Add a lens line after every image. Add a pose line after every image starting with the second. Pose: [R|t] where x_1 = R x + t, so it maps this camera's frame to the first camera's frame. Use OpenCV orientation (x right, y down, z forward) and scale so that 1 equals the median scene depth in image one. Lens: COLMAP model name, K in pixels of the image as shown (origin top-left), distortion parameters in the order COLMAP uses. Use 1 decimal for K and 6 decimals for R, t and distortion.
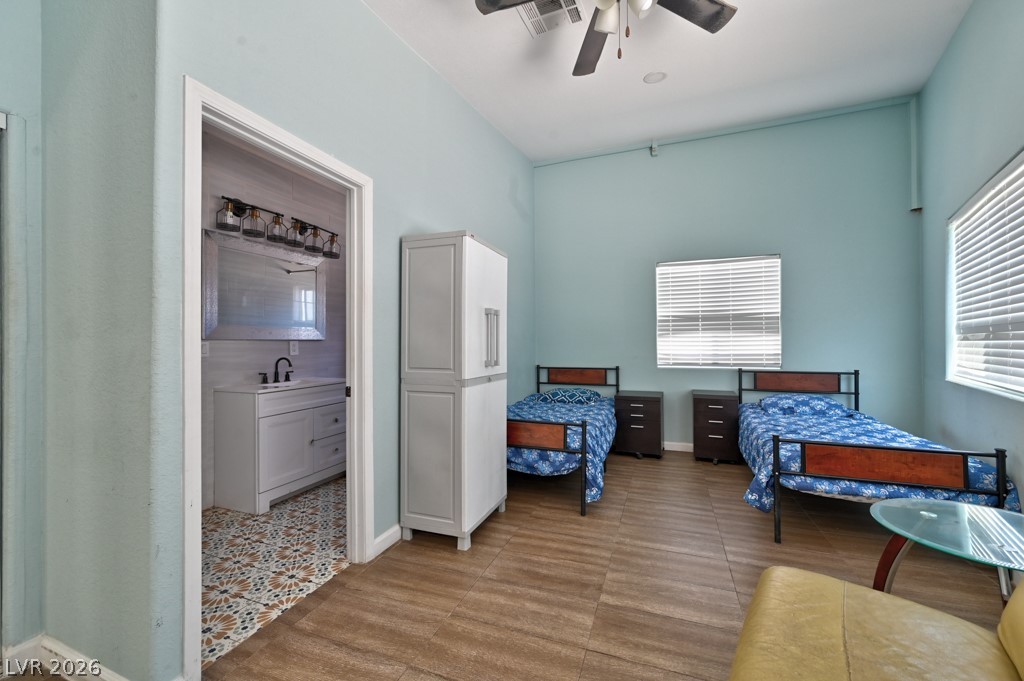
lens RADIAL K [[402.9, 0, 520.3], [0, 402.9, 340.1], [0, 0, 1]] dist [0.000725, -0.001587]
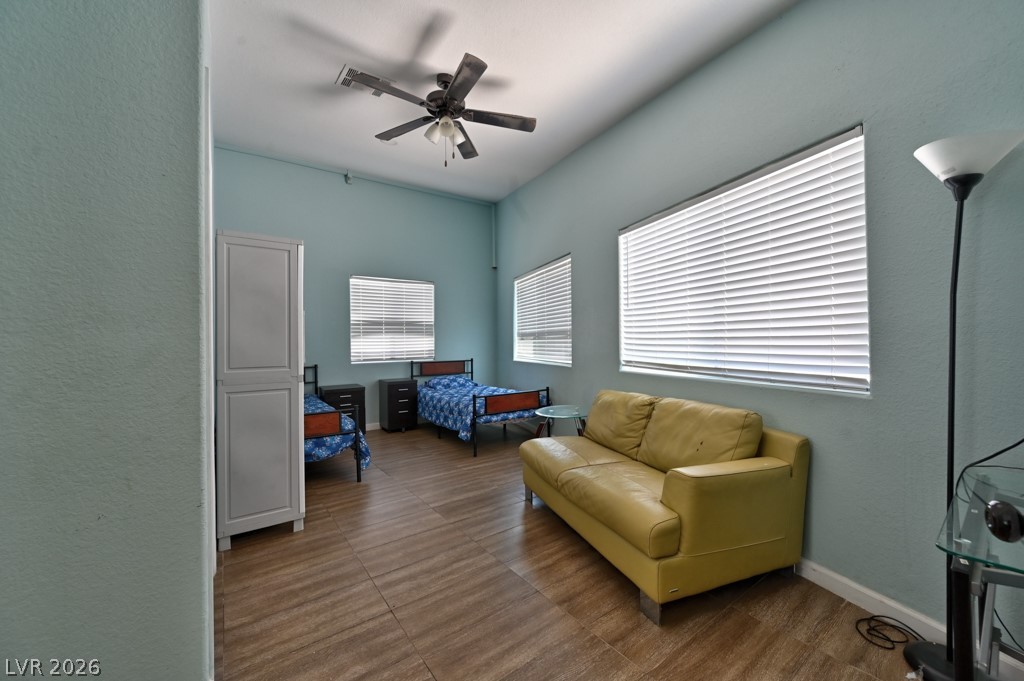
lens RADIAL K [[402.9, 0, 517.9], [0, 402.9, 340.8], [0, 0, 1]] dist [0.000725, -0.001587]
pose [[0.542637, -0.001046, 0.839967, -0.476016], [0.003261, 0.999994, -0.000861, 0.004175], [-0.839961, 0.003207, 0.542637, -0.063264]]
